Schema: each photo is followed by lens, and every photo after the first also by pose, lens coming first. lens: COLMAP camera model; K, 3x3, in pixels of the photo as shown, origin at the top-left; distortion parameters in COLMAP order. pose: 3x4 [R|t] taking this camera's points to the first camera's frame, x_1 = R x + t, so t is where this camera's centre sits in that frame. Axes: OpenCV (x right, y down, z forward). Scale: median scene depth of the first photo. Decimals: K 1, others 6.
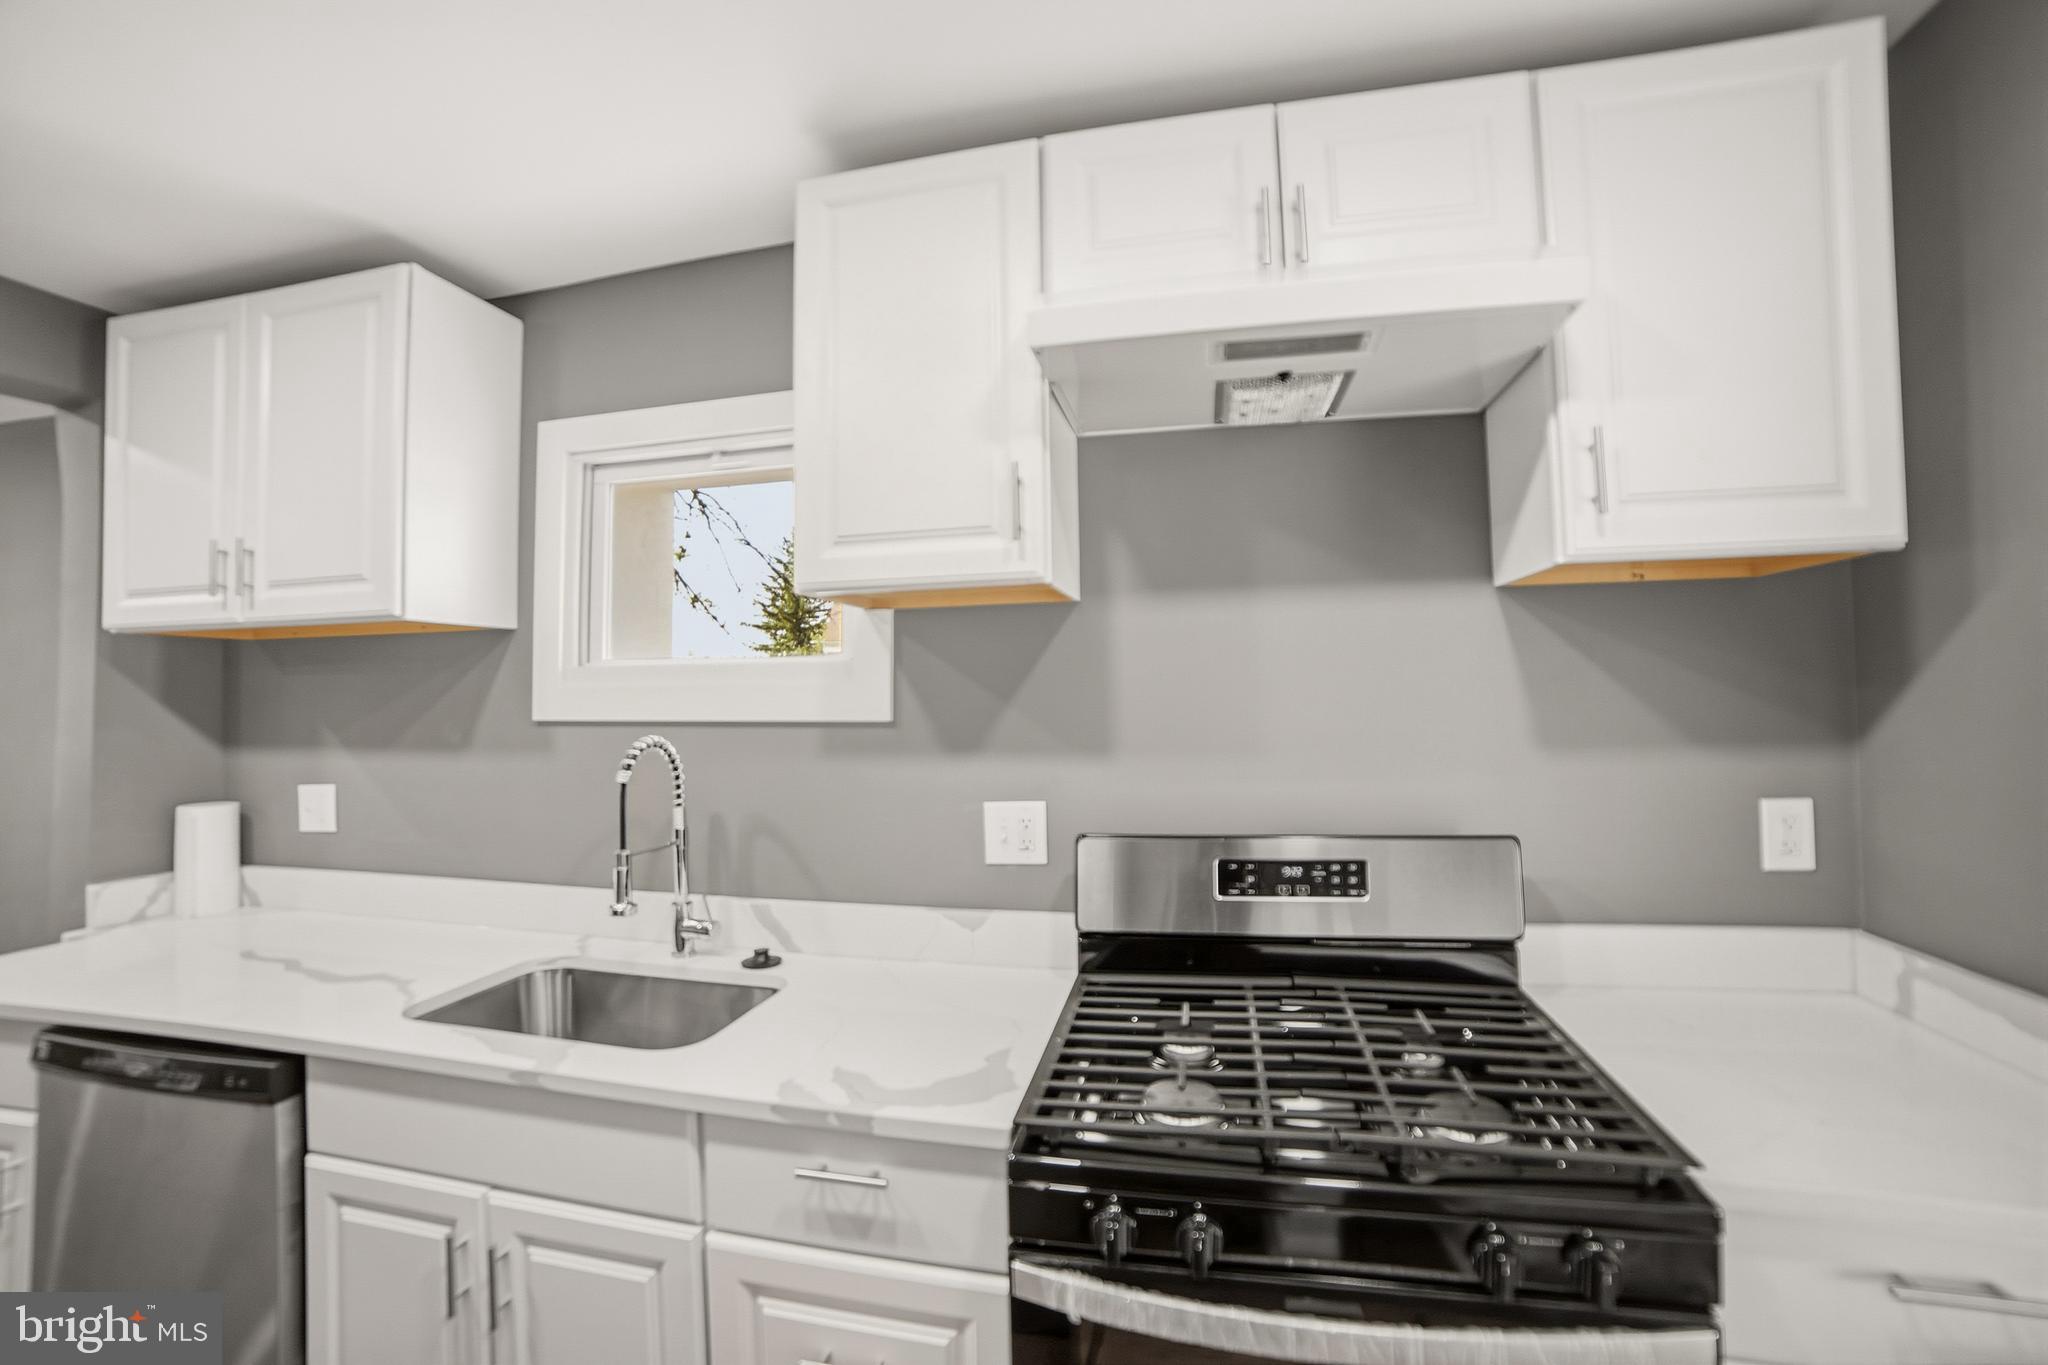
lens RADIAL K [[843.4, 0, 1024.0], [0, 843.4, 682.5], [0, 0, 1]] dist [-0.059257, 0.000128]
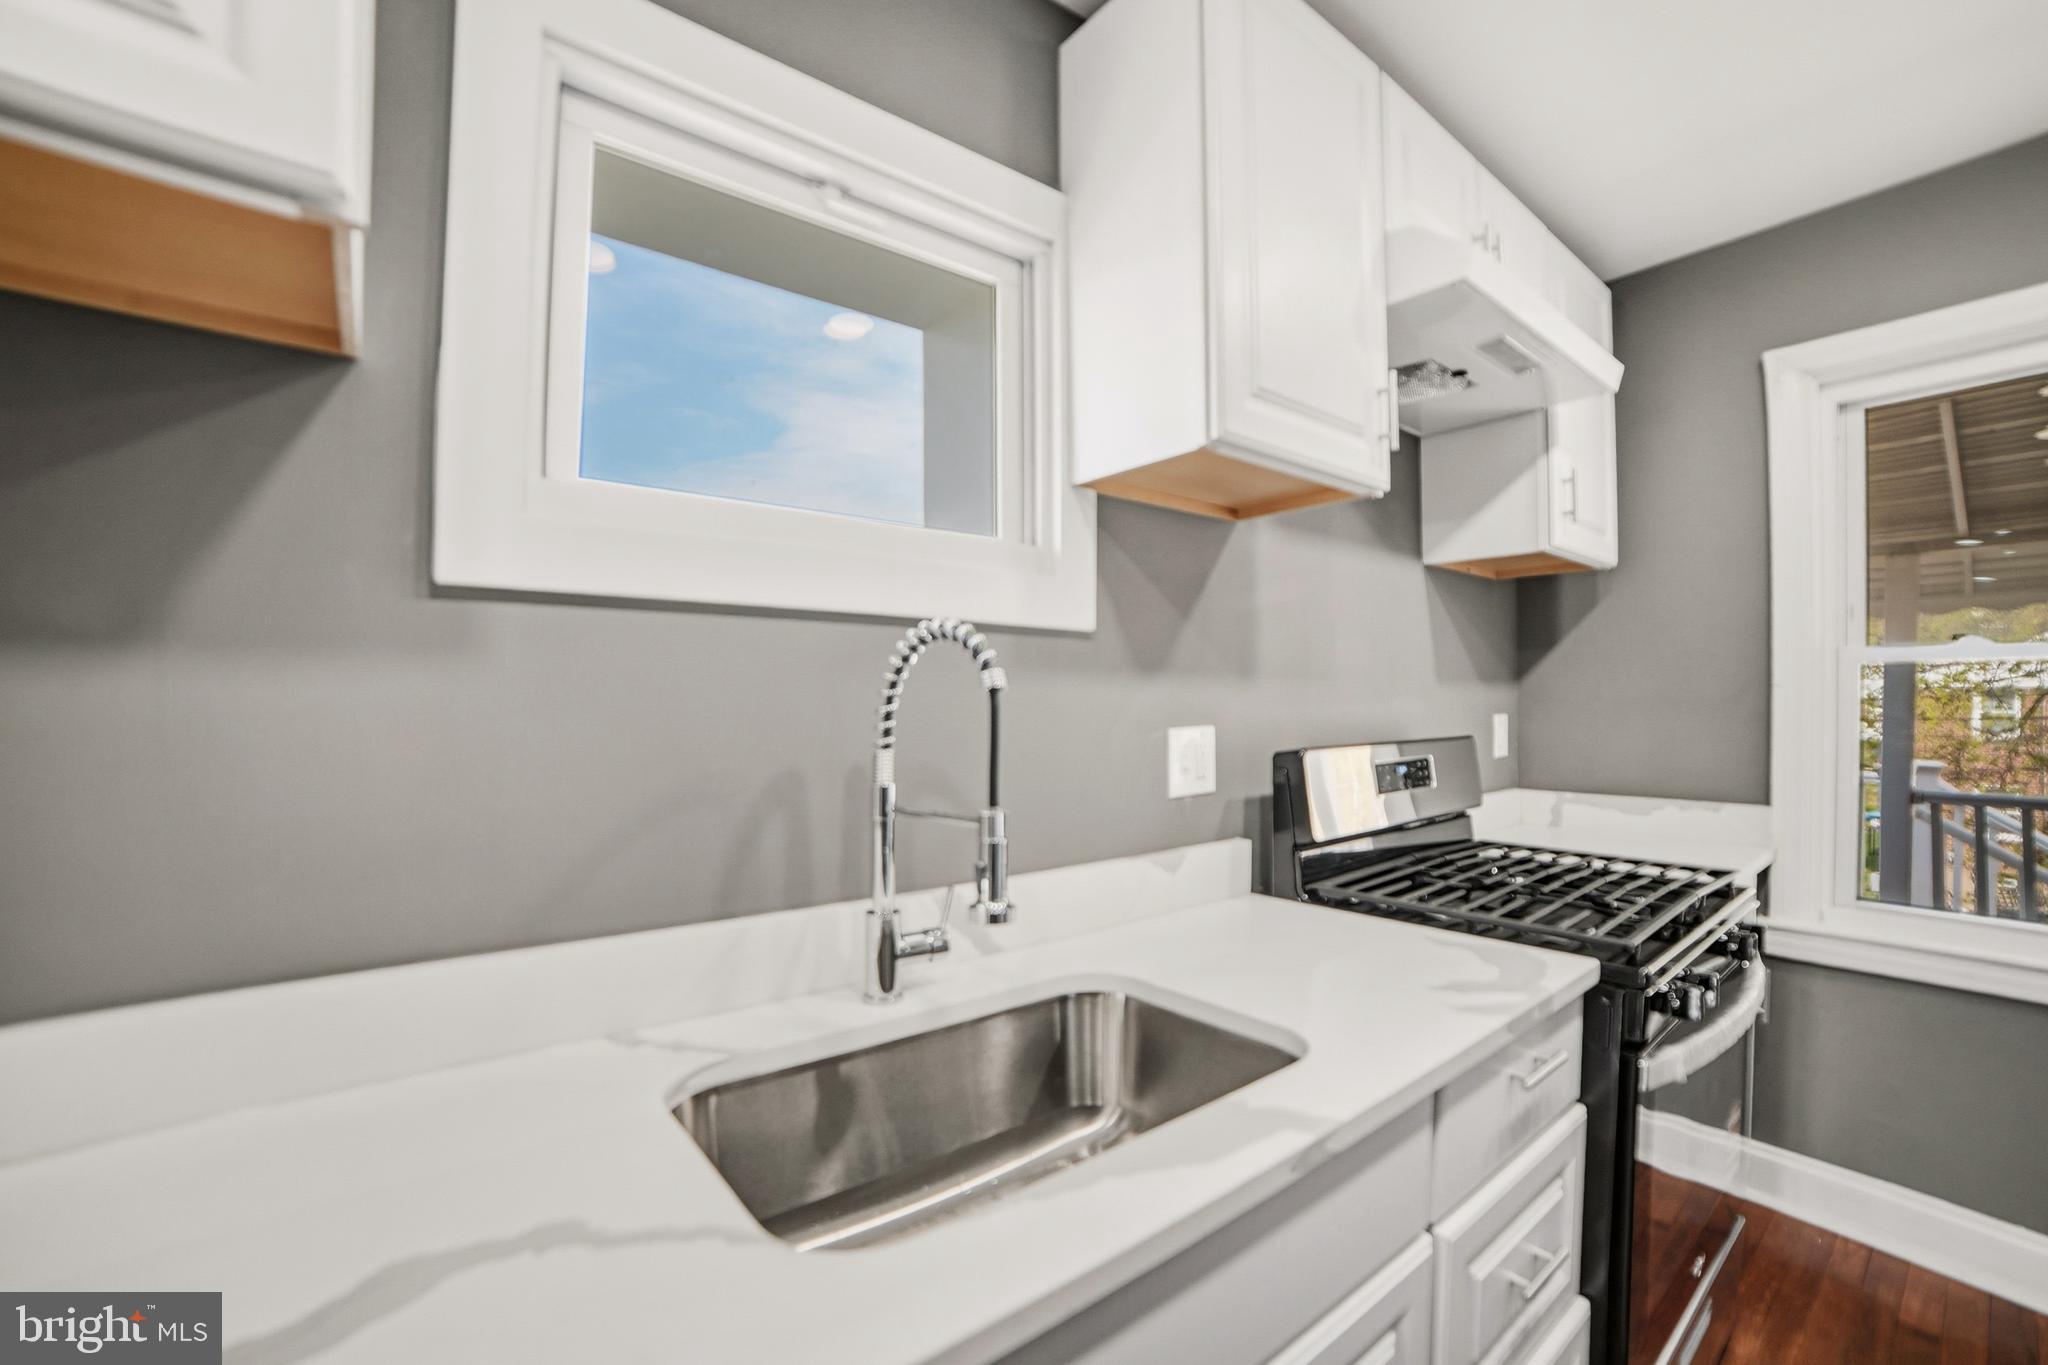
lens RADIAL K [[841.4, 0, 1069.4], [0, 841.4, 708.0], [0, 0, 1]] dist [-0.062090, 0.000027]
pose [[0.606888, 0.002565, 0.794783, -0.828092], [-0.016621, 0.999817, 0.009465, 0.114224], [-0.794614, -0.018954, 0.606819, 0.549803]]
